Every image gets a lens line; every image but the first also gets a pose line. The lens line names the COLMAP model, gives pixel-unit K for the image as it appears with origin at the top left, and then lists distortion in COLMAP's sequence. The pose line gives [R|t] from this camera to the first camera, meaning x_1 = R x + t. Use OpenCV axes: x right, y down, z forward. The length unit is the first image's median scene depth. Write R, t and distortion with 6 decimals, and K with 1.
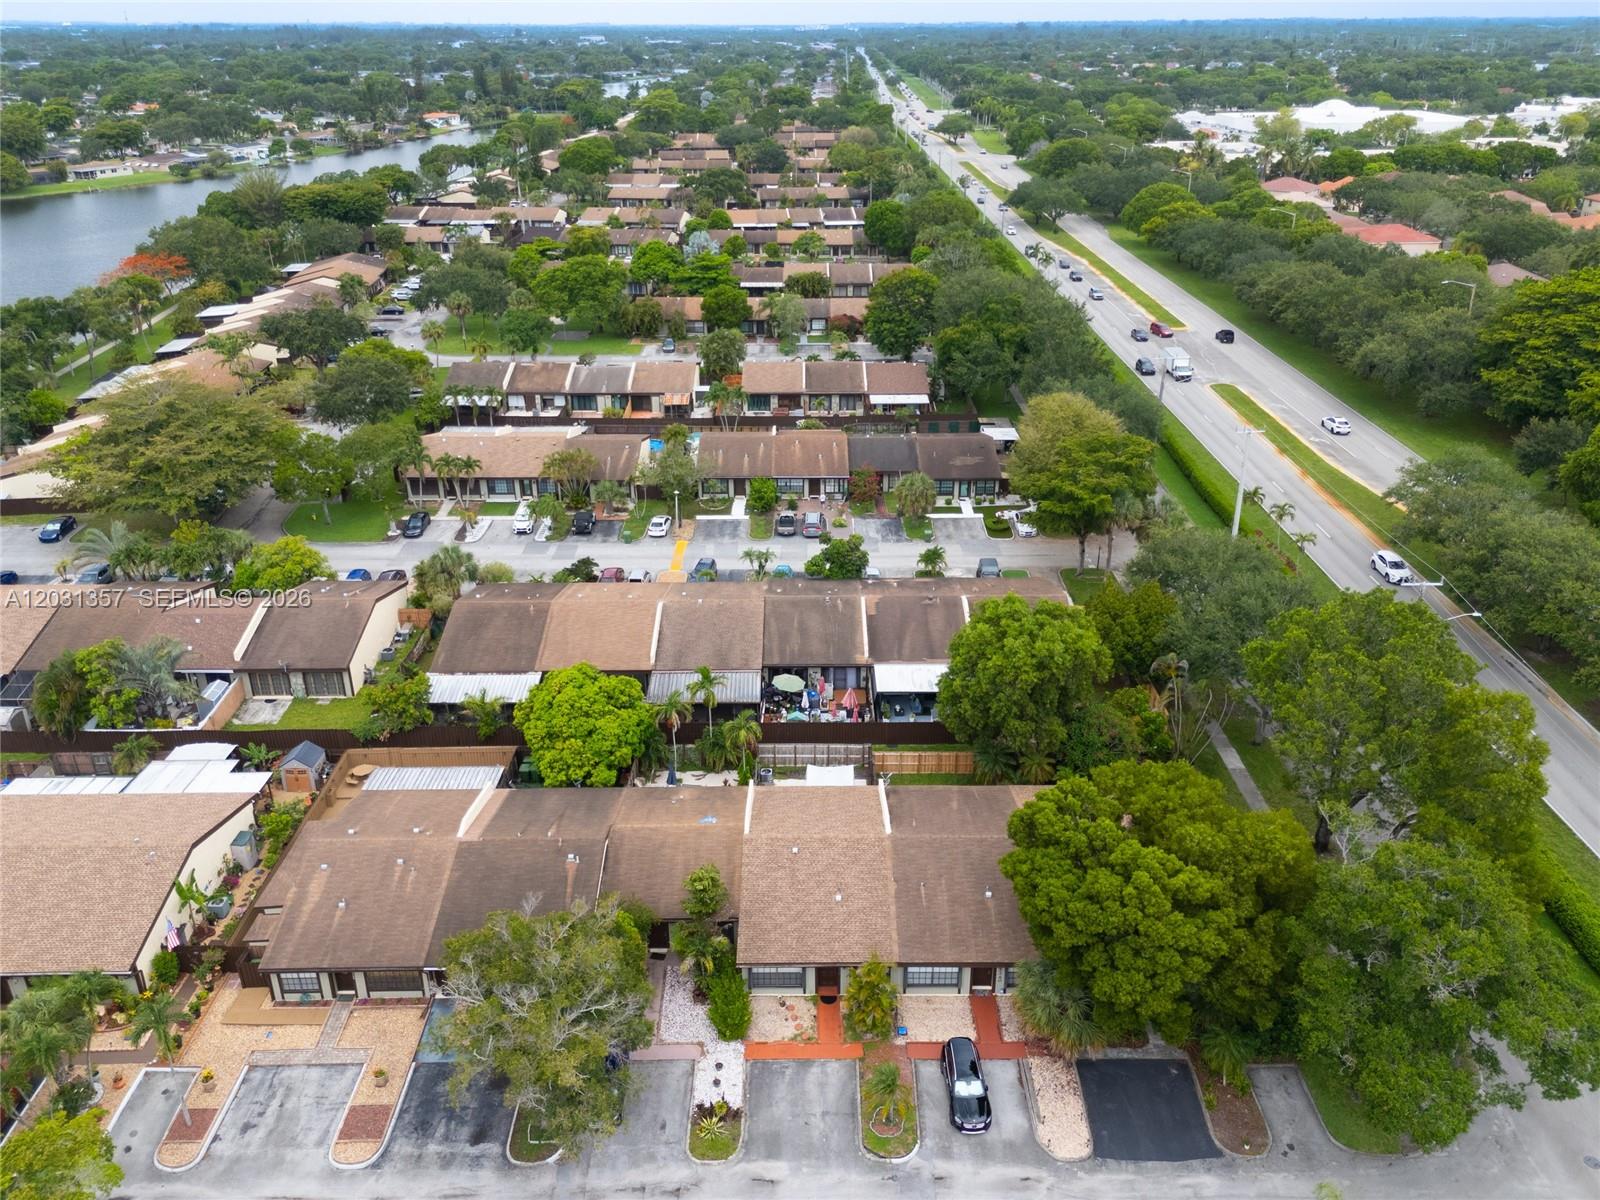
lens RADIAL K [[1196.4, 0, 792.9], [0, 1196.4, 599.6], [0, 0, 1]] dist [0.074426, -0.071969]
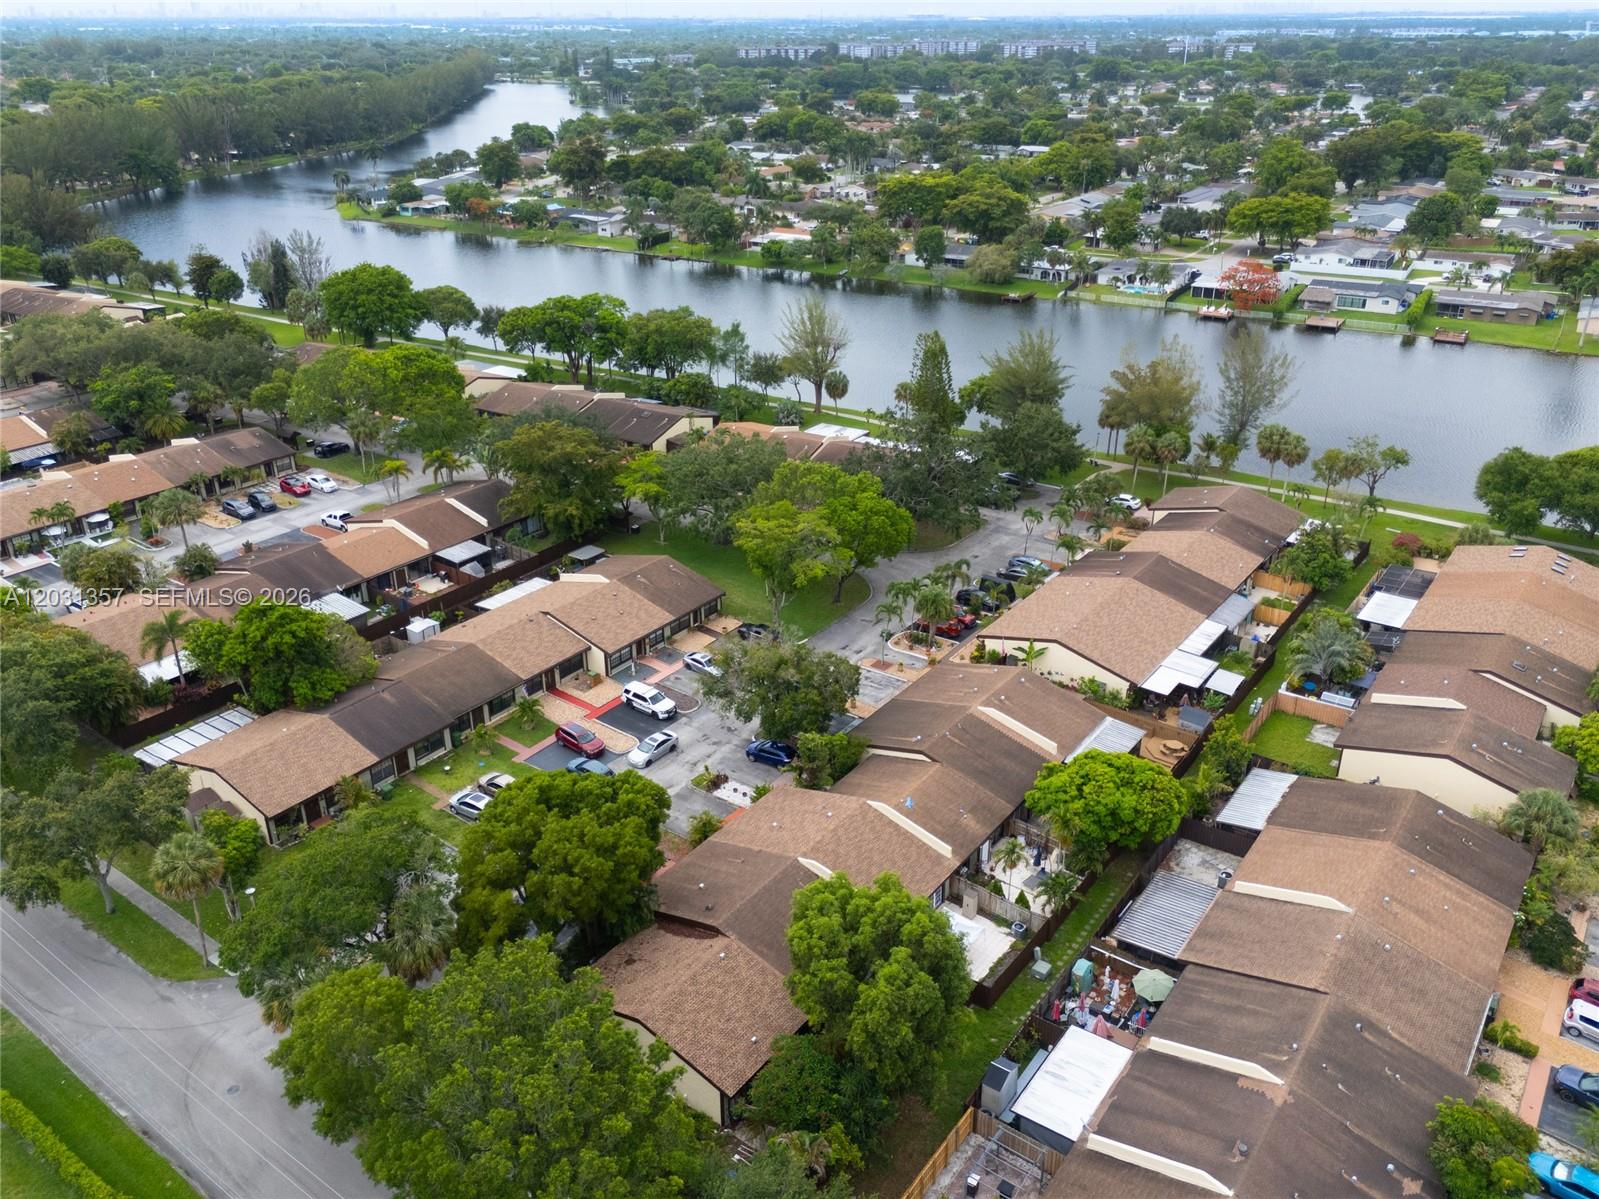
lens RADIAL K [[1195.6, 0, 792.4], [0, 1195.6, 599.1], [0, 0, 1]] dist [0.074426, -0.071969]
pose [[-0.593969, 0.352661, -0.723071, 0.437204], [-0.341405, 0.703350, 0.623491, -0.367987], [0.728453, 0.617195, -0.297368, 0.622988]]
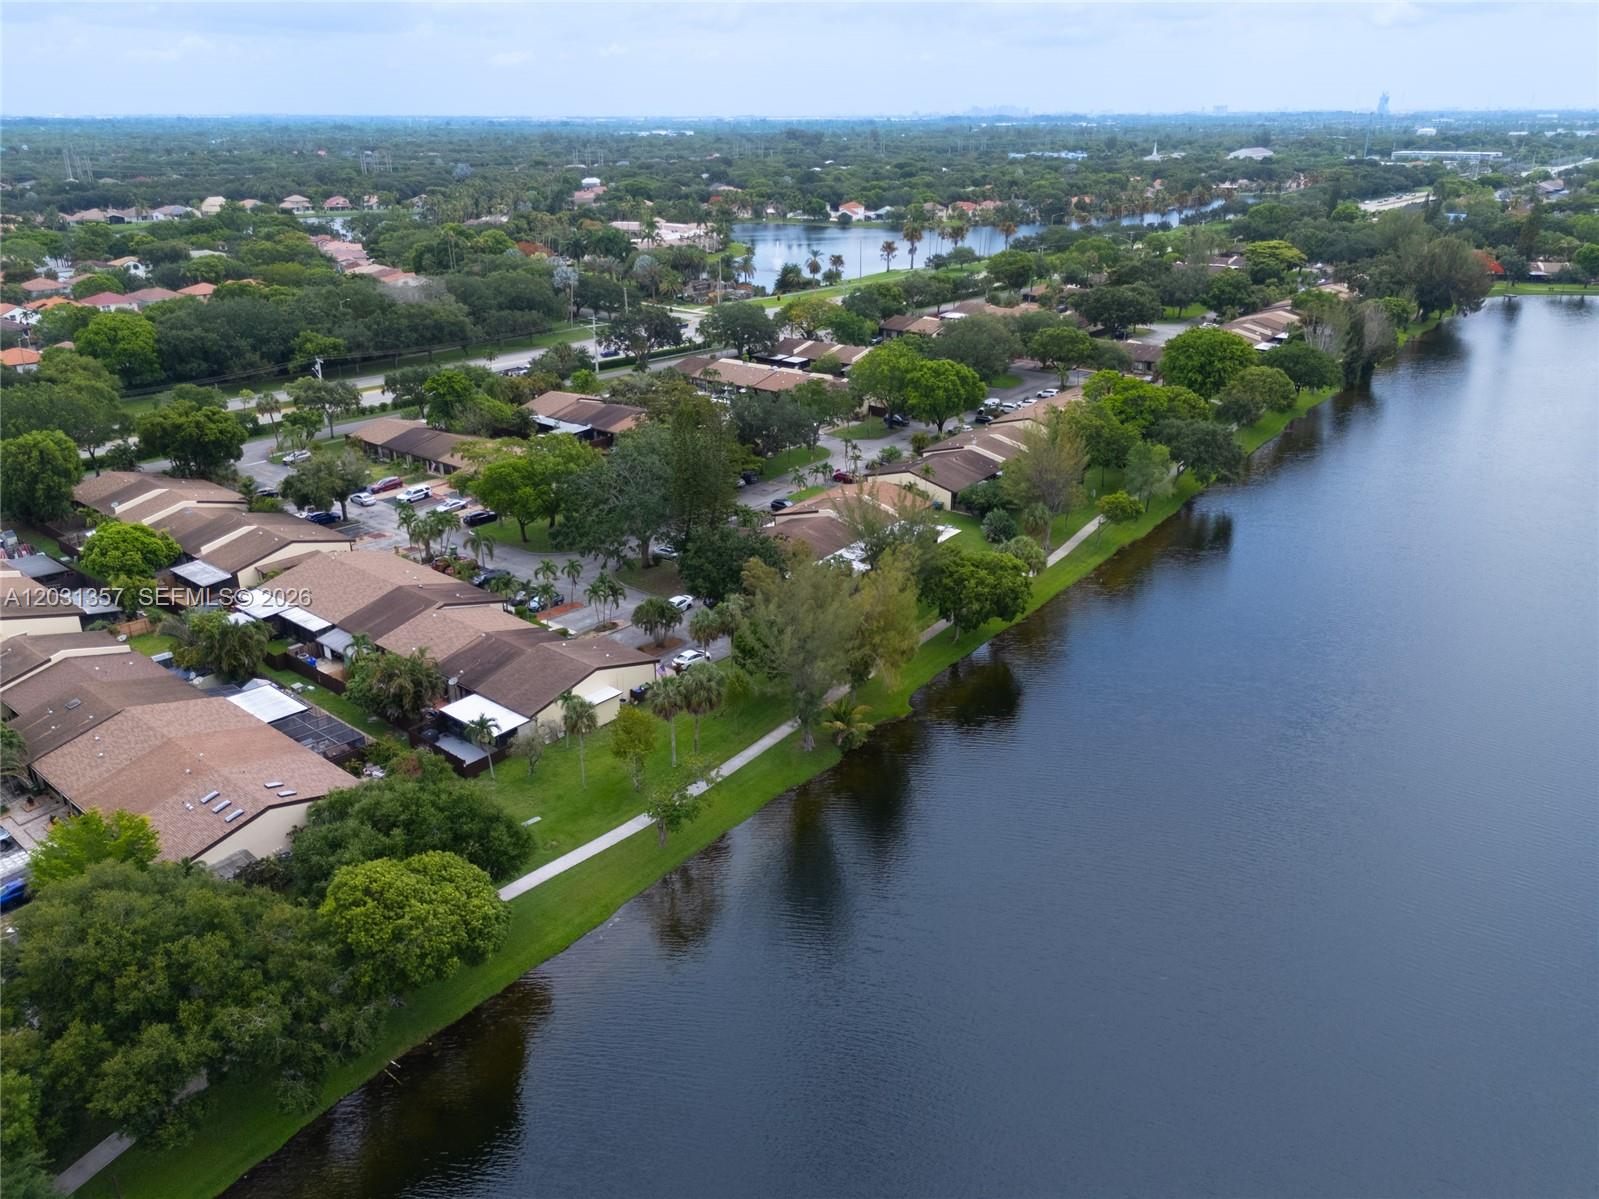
lens RADIAL K [[1195.6, 0, 792.4], [0, 1195.6, 599.1], [0, 0, 1]] dist [0.074426, -0.071969]
pose [[-0.764418, -0.238373, 0.599035, -1.233370], [0.276941, 0.717648, 0.638971, -0.432363], [-0.582210, 0.654339, -0.482568, 0.827102]]
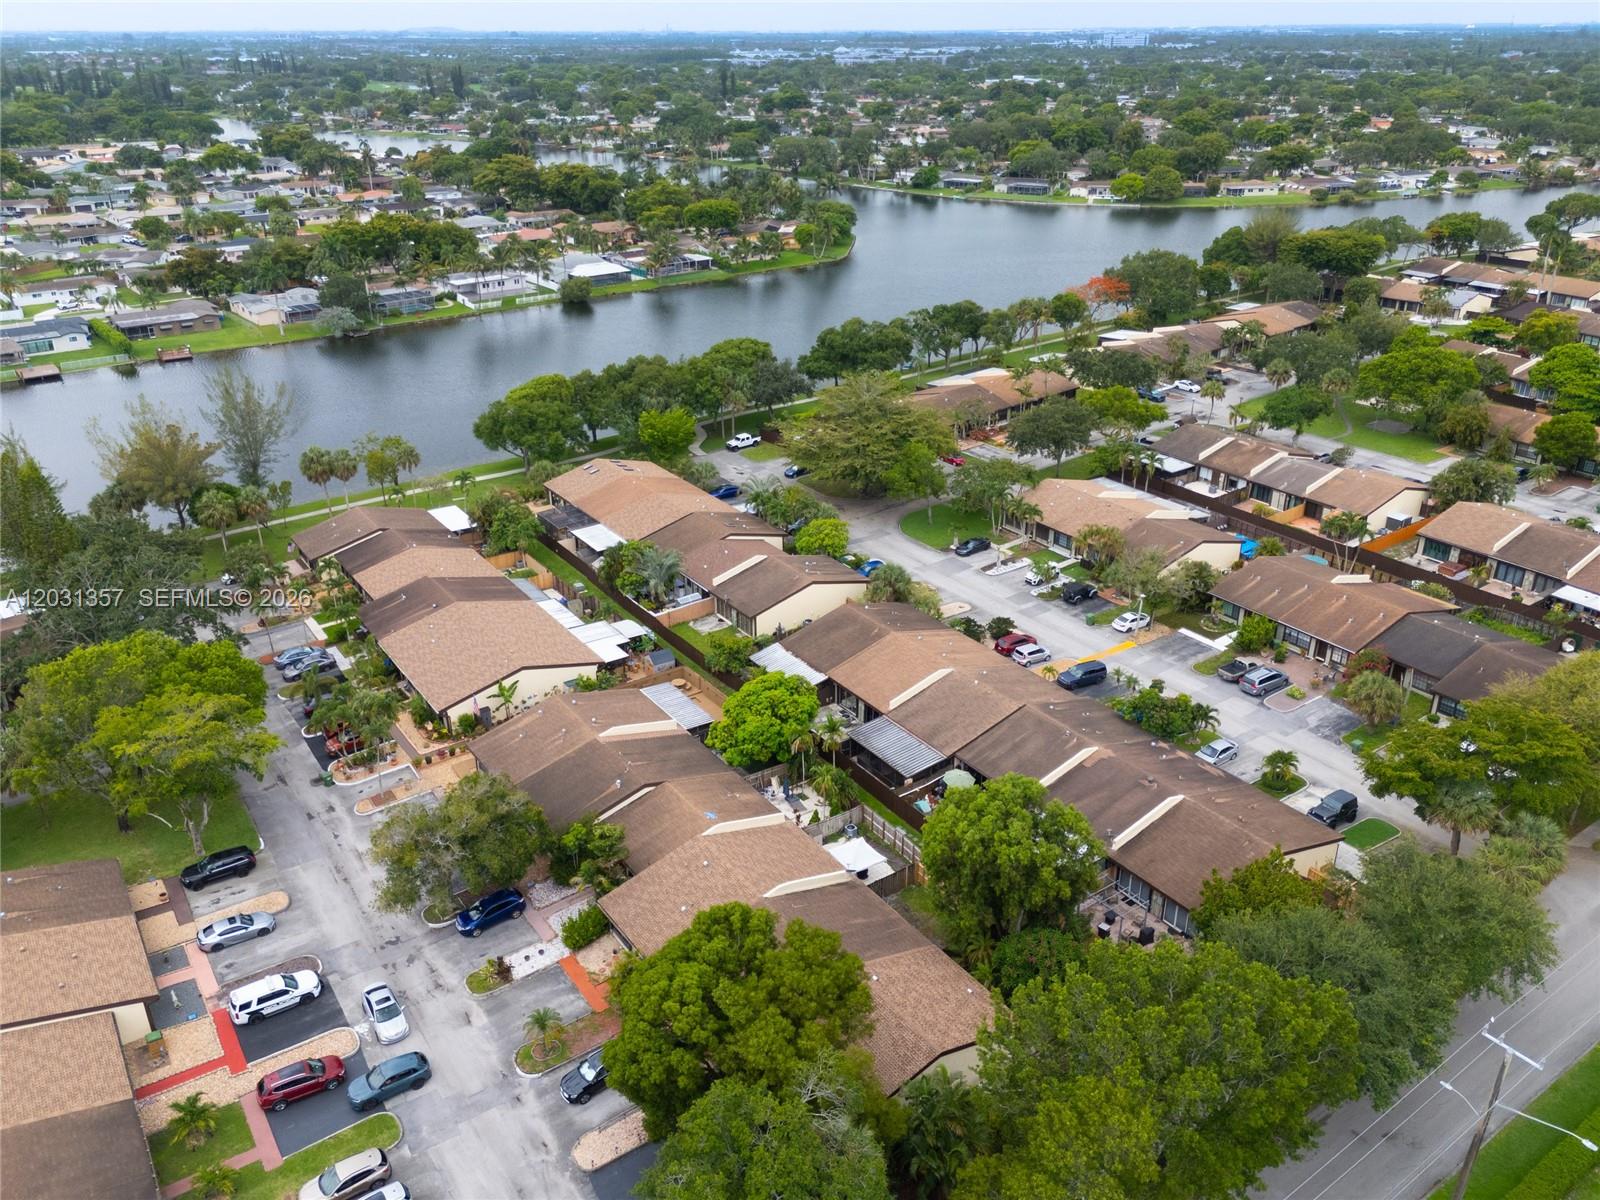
lens RADIAL K [[1196.4, 0, 792.9], [0, 1196.4, 599.6], [0, 0, 1]] dist [0.074426, -0.071969]
pose [[0.569924, 0.349174, -0.743817, 0.444800], [-0.349669, 0.922228, 0.165005, -0.137994], [0.743585, 0.166050, 0.647695, 0.122014]]
